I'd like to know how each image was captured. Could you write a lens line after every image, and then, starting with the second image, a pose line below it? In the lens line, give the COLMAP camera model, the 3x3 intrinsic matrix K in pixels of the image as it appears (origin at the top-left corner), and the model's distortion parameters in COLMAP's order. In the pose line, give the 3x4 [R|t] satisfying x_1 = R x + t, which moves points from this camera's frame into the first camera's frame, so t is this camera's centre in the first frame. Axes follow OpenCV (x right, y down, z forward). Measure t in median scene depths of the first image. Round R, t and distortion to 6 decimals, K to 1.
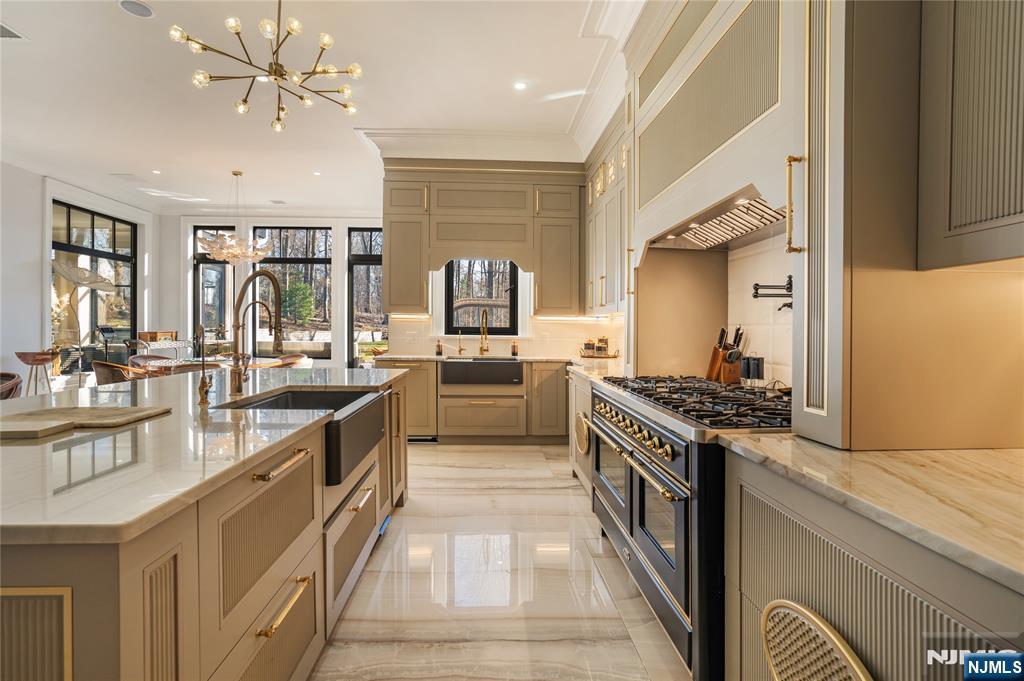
lens RADIAL K [[481.3, 0, 509.3], [0, 481.3, 333.6], [0, 0, 1]] dist [-0.025570, 0.000016]
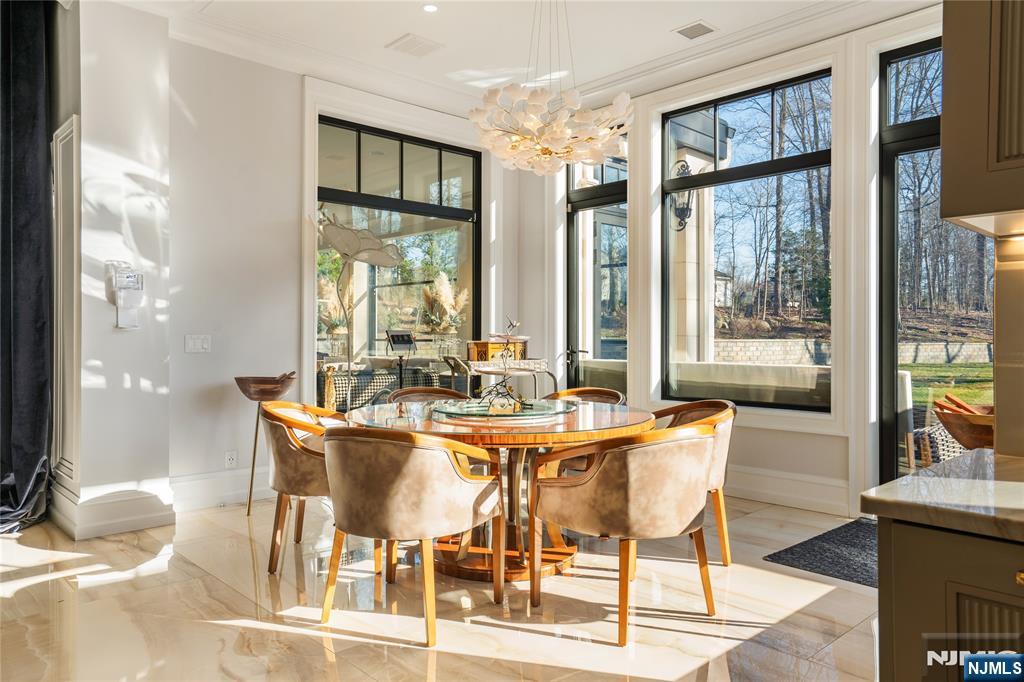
lens RADIAL K [[709.5, 0, 510.8], [0, 709.5, 346.7], [0, 0, 1]] dist [-0.002688, 0.004035]
pose [[0.638927, 0.000709, -0.769267, -0.110219], [-0.000912, 1.000000, 0.000164, 0.001286], [0.769267, 0.000597, 0.638927, 0.485279]]
